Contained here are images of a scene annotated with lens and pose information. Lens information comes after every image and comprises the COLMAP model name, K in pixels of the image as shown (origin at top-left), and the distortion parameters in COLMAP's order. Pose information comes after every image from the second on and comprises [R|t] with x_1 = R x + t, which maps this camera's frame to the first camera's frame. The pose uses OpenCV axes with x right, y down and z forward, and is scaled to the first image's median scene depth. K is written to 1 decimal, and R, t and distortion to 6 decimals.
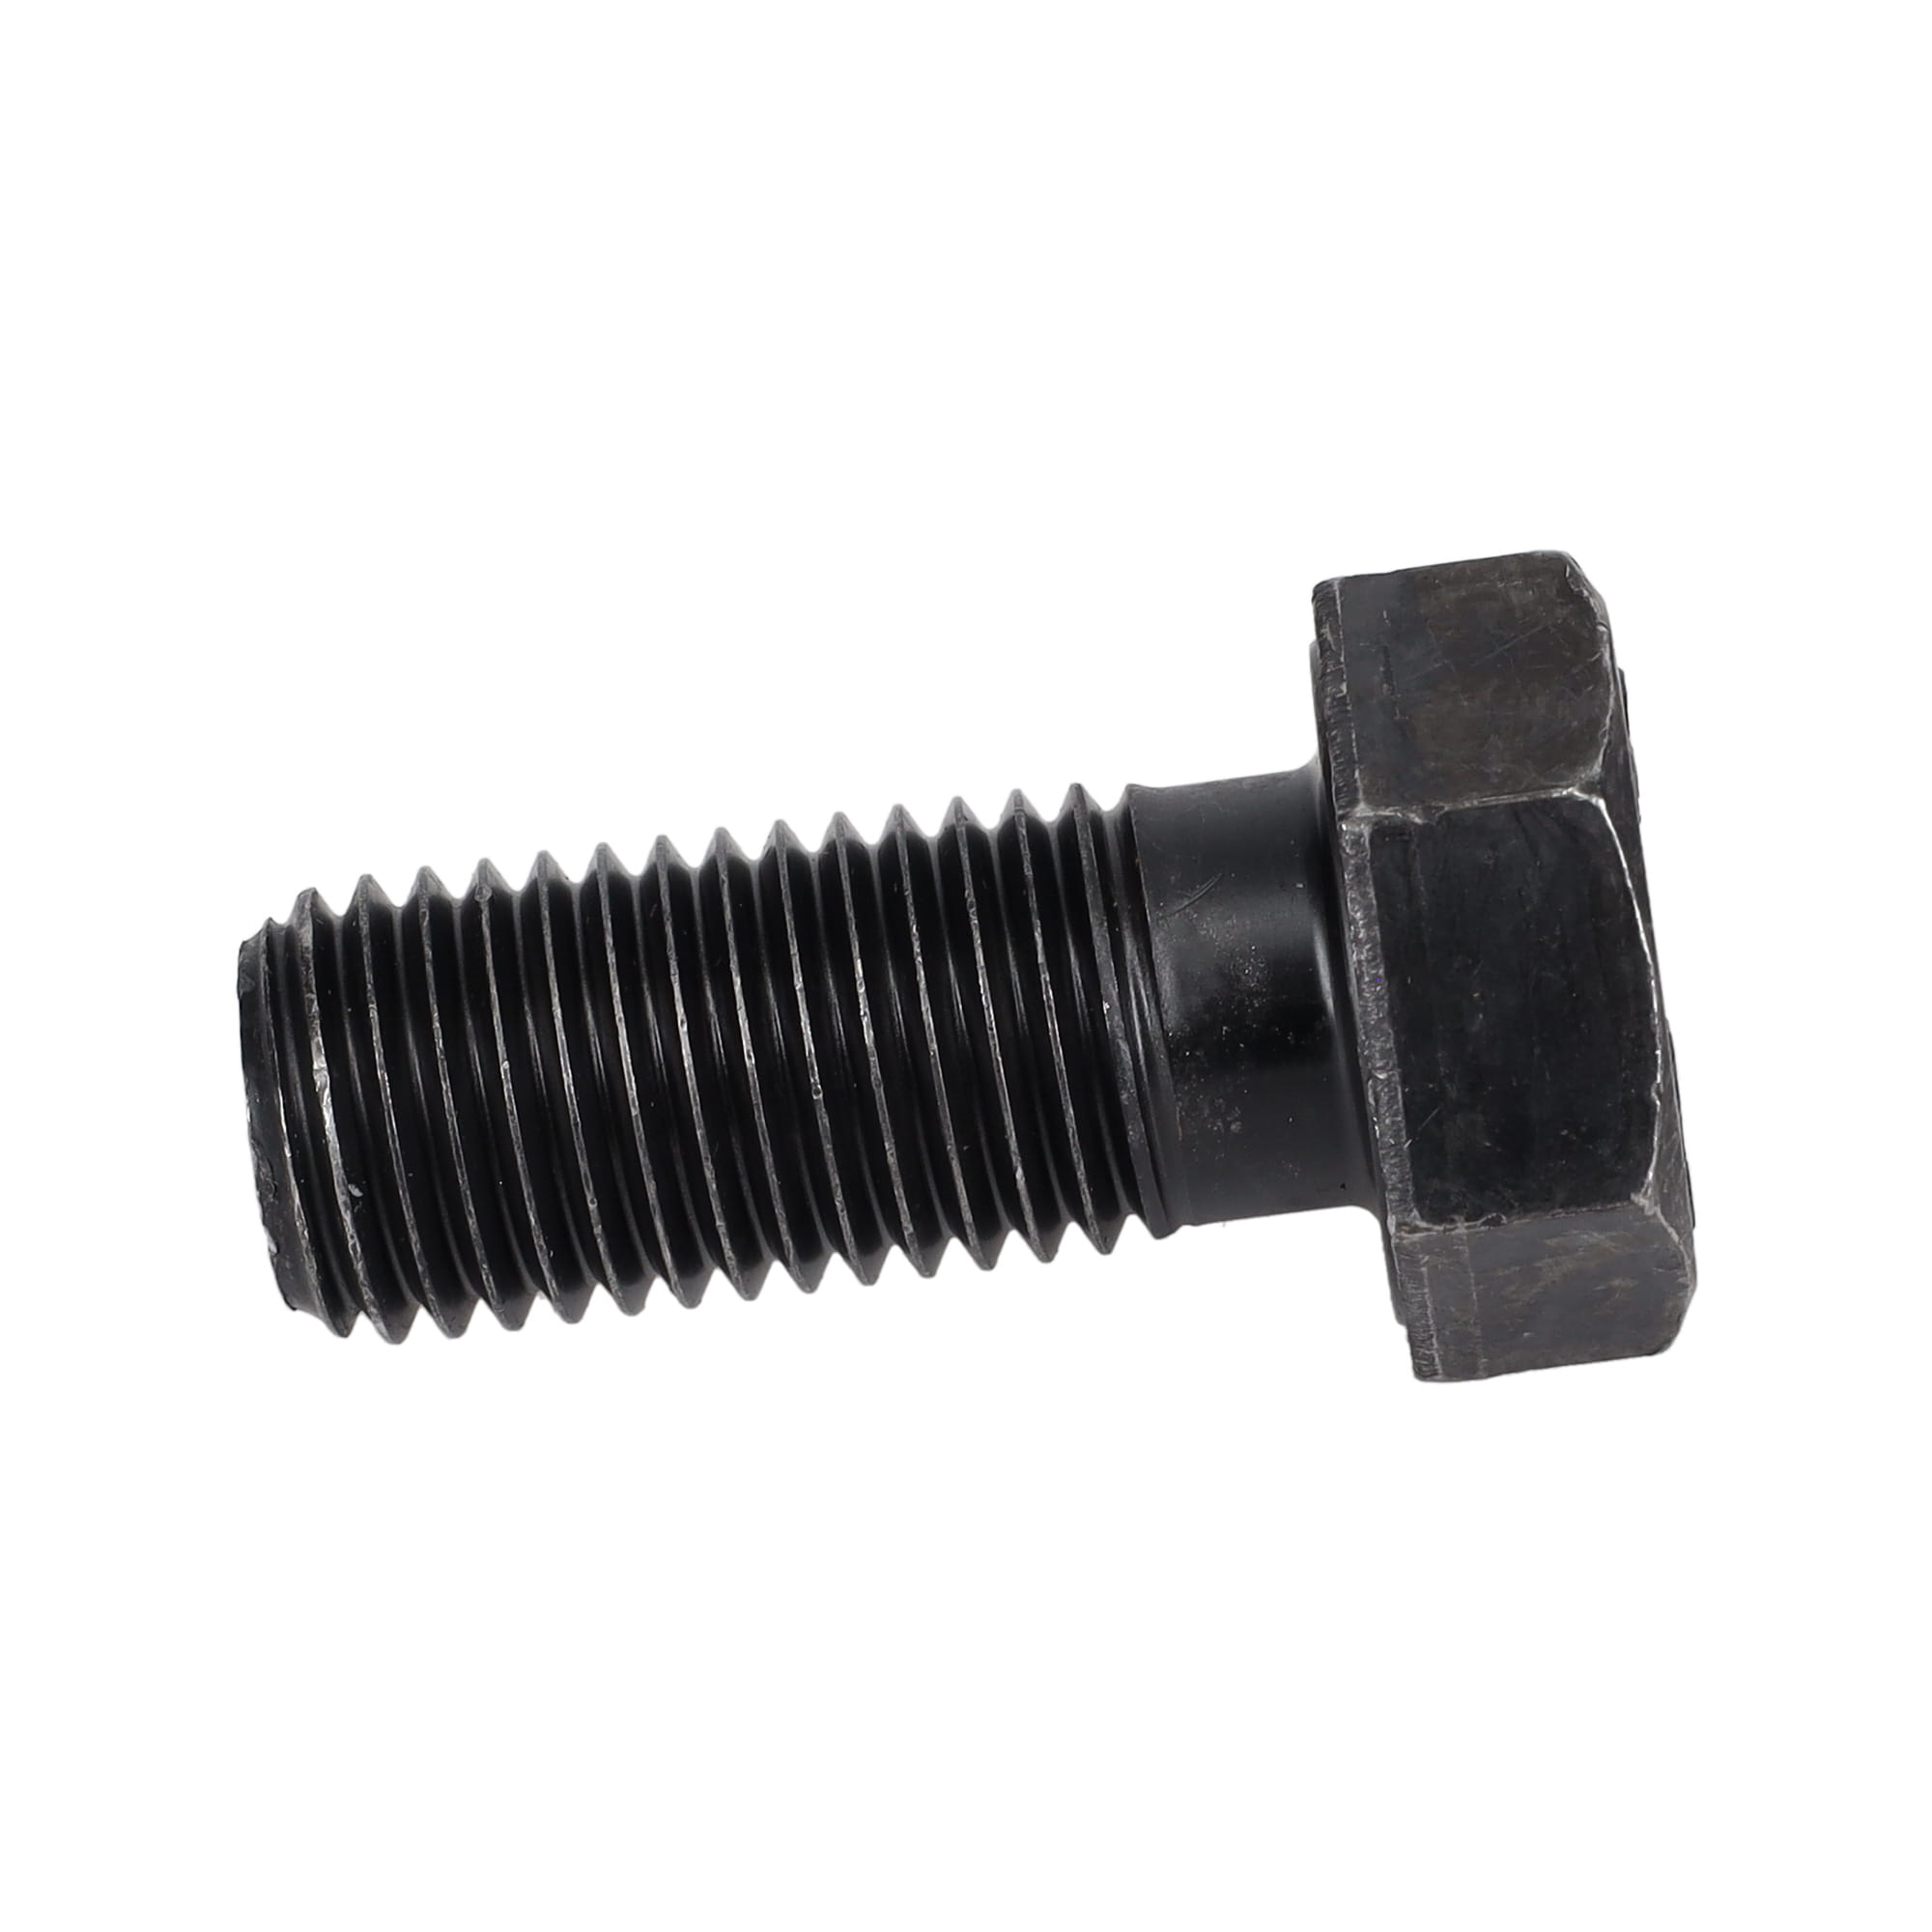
lens RADIAL K [[11590.8, 0, 966.0], [0, 11590.8, 966.0], [0, 0, 1]] dist [-0.244653, -1.012224]
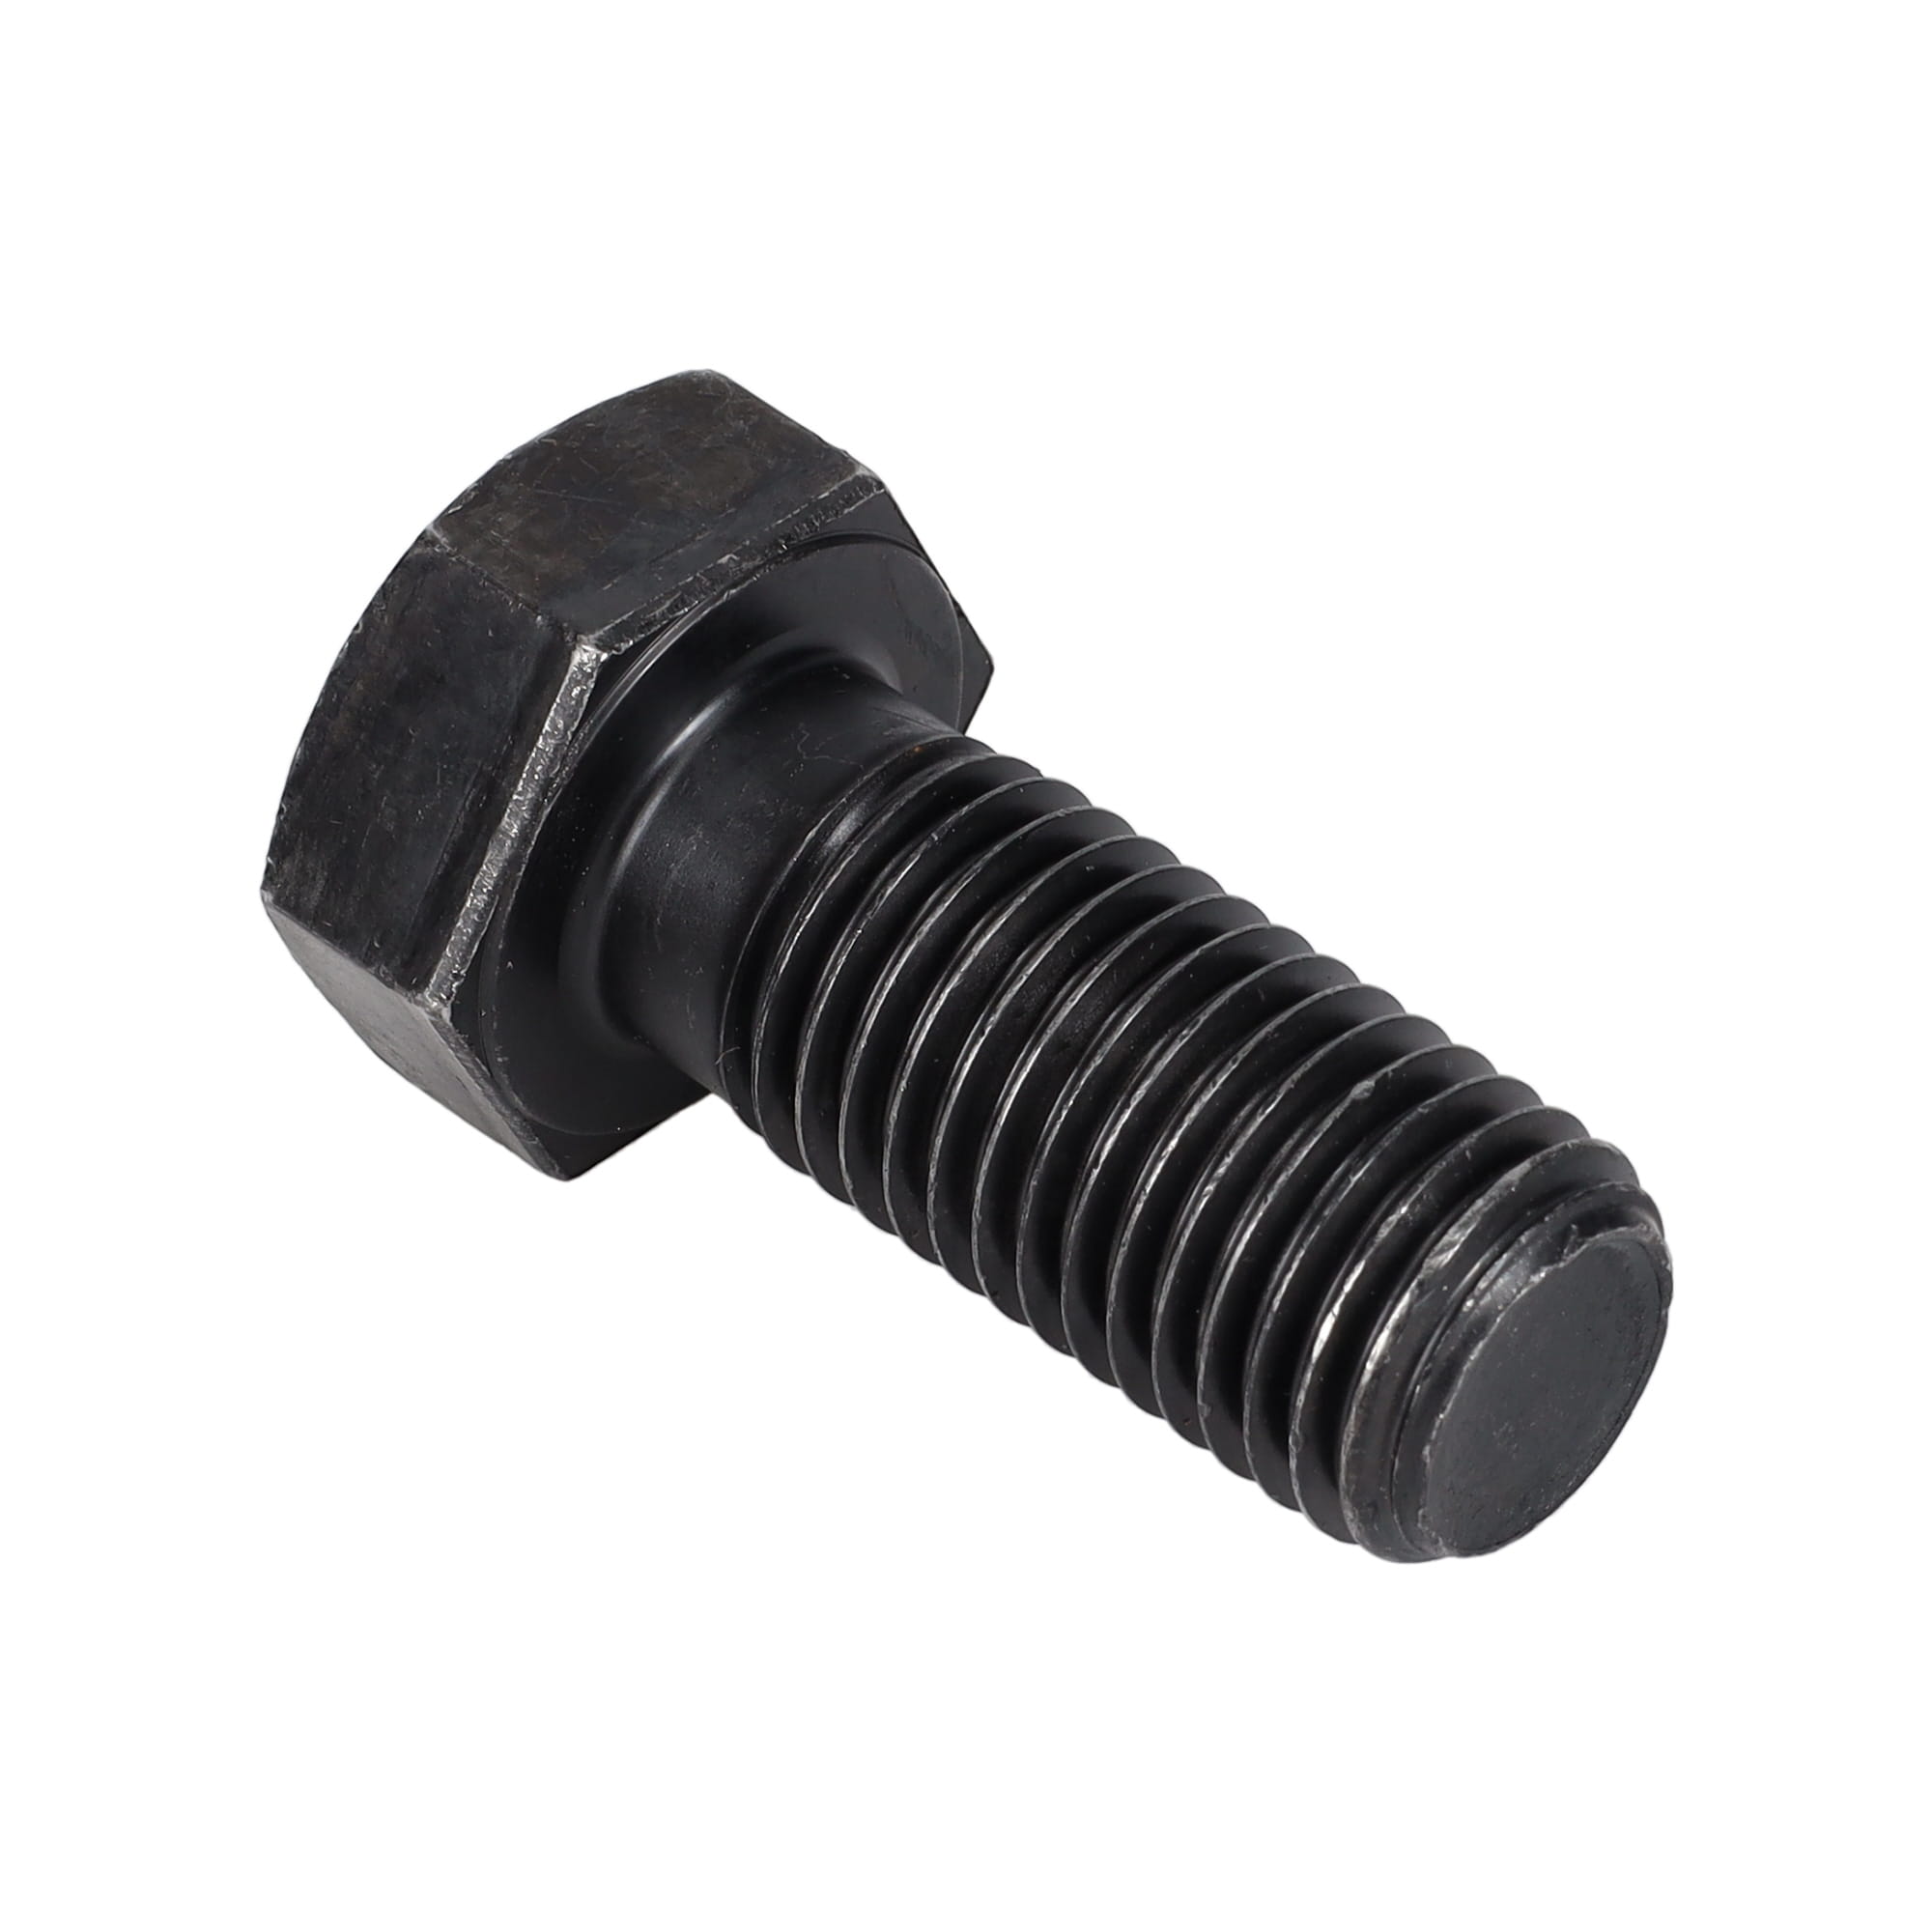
lens RADIAL K [[11590.8, 0, 966.0], [0, 11590.8, 966.0], [0, 0, 1]] dist [-0.244653, -1.012224]
pose [[-0.705896, -0.405594, 0.580692, -0.586349], [0.438021, 0.394308, 0.807873, -0.821254], [-0.556640, 0.824630, -0.100682, 1.124729]]
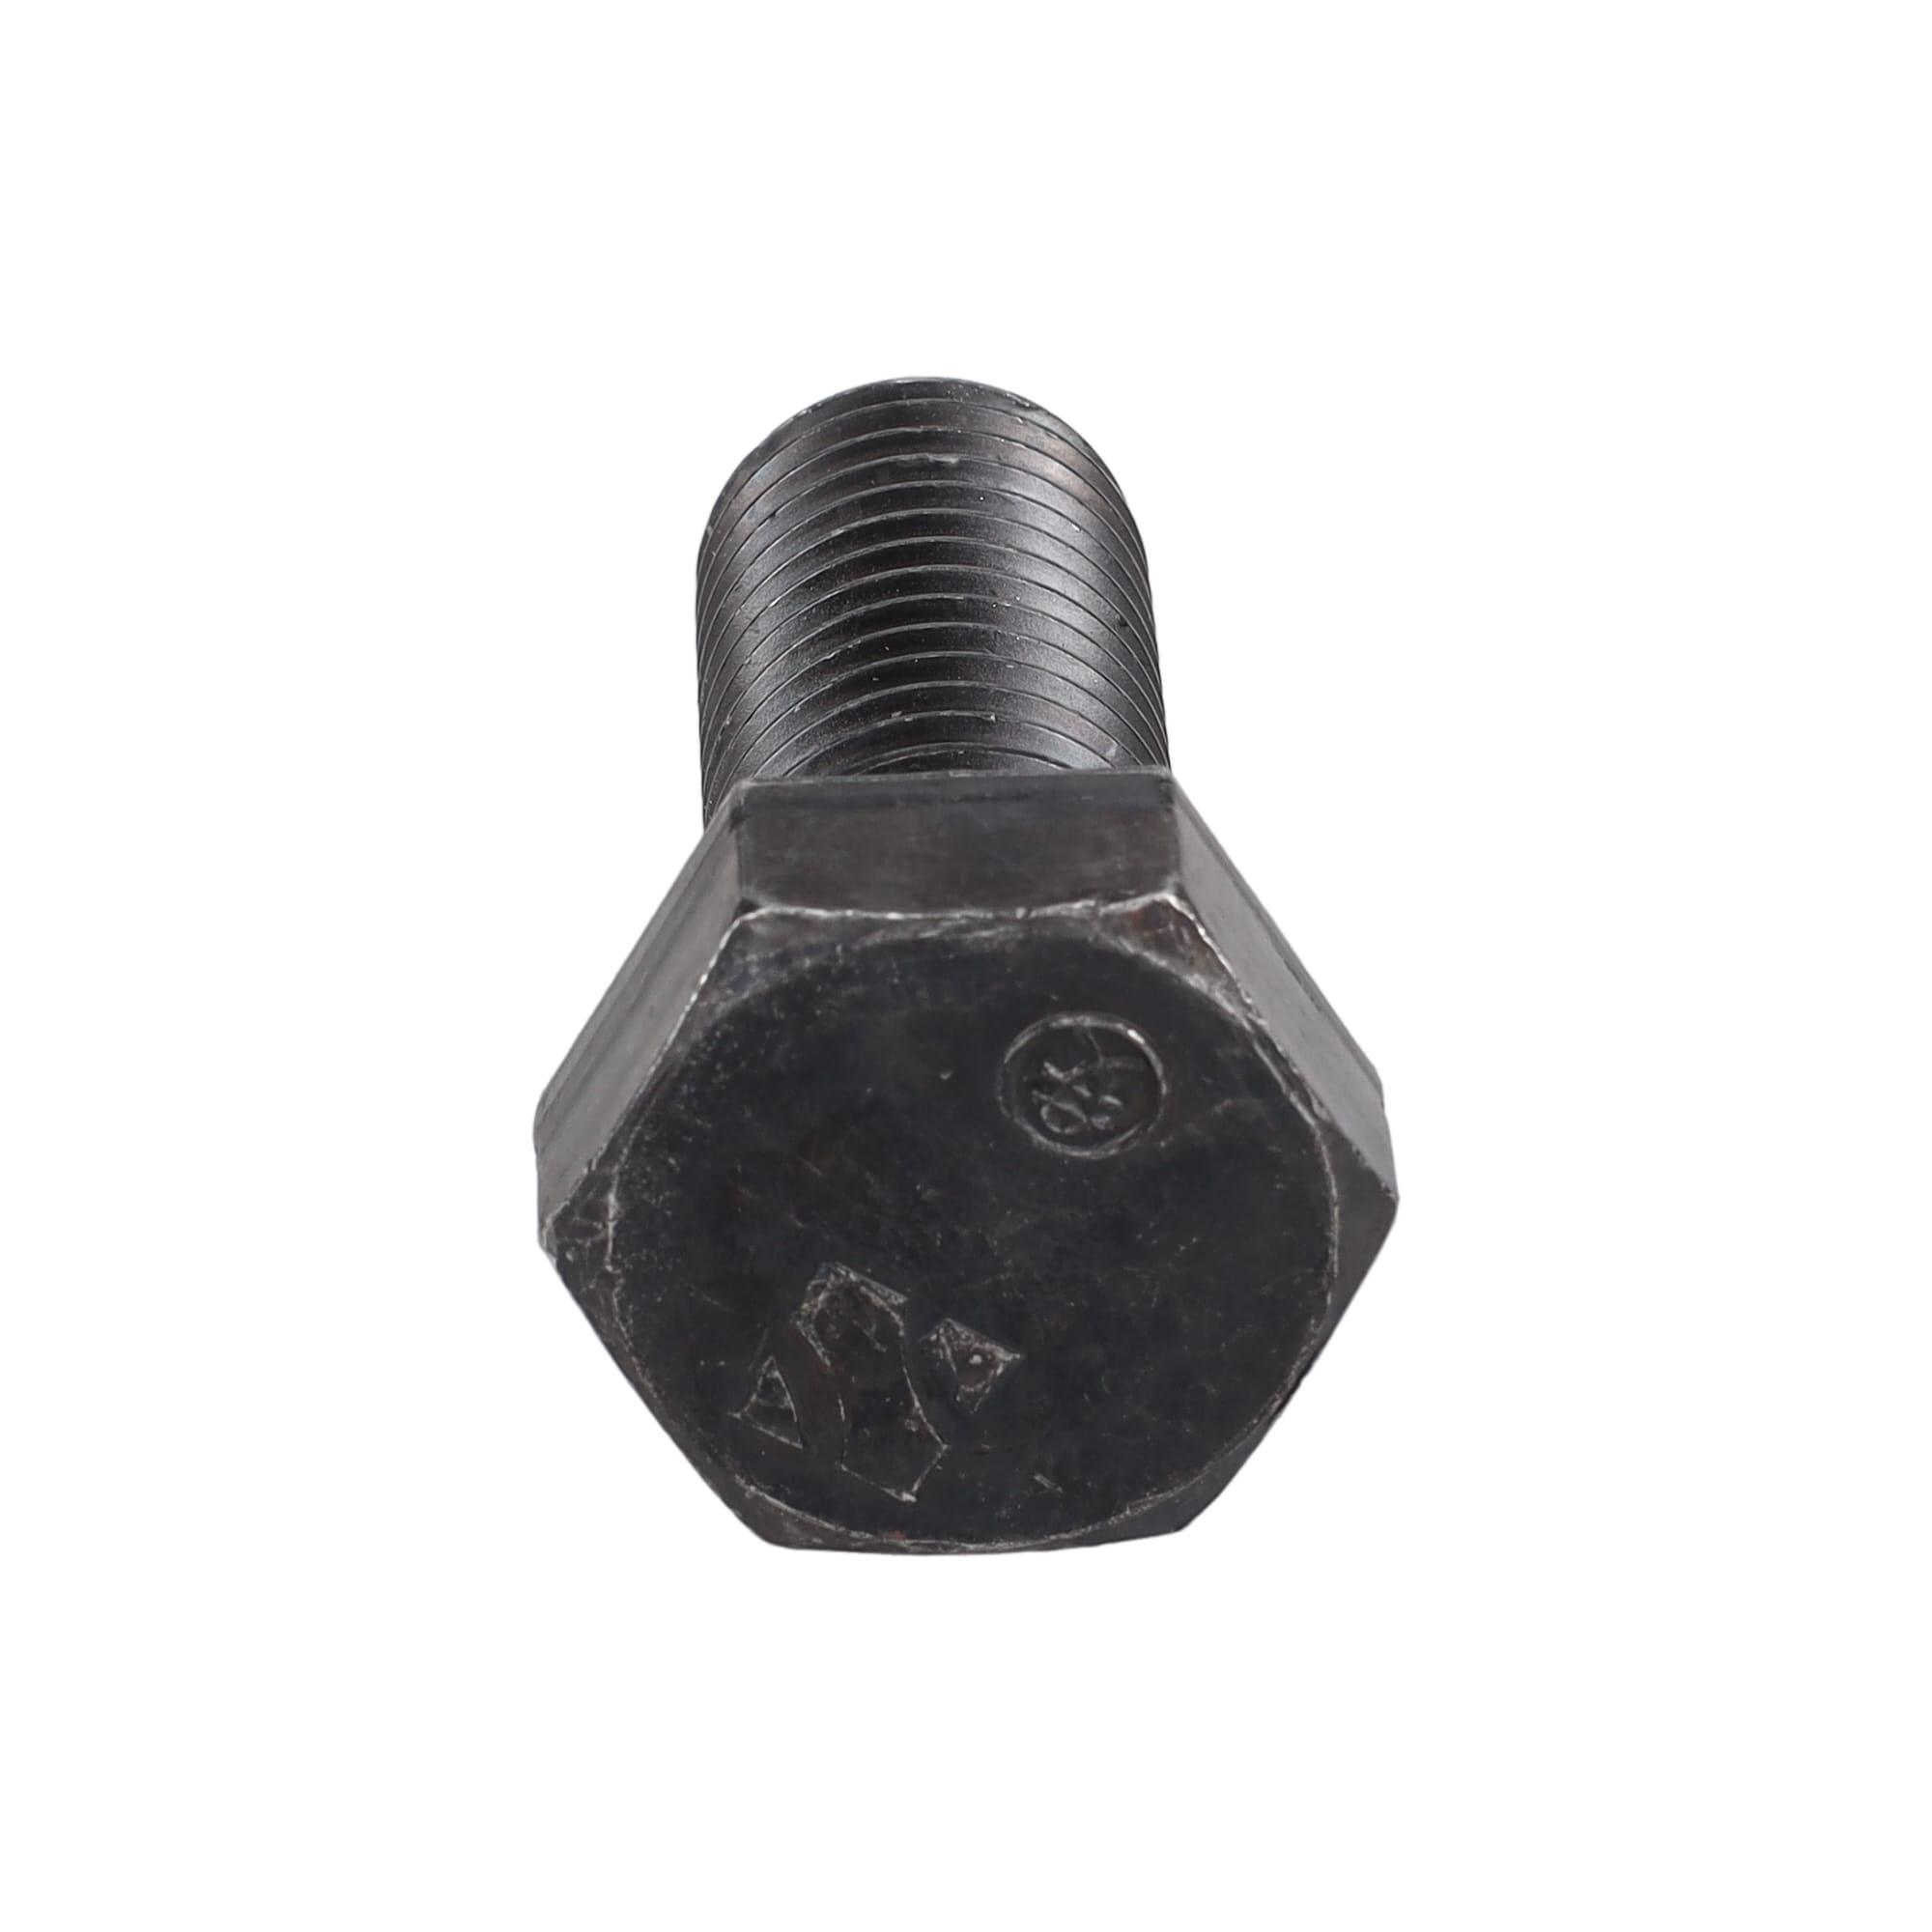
lens RADIAL K [[11590.8, 0, 966.0], [0, 11590.8, 966.0], [0, 0, 1]] dist [-0.244653, -1.012224]
pose [[-0.003523, 0.614016, -0.789285, 0.810813], [-0.583469, 0.639746, 0.500288, -0.500988], [0.812128, 0.462286, 0.356006, 0.665957]]
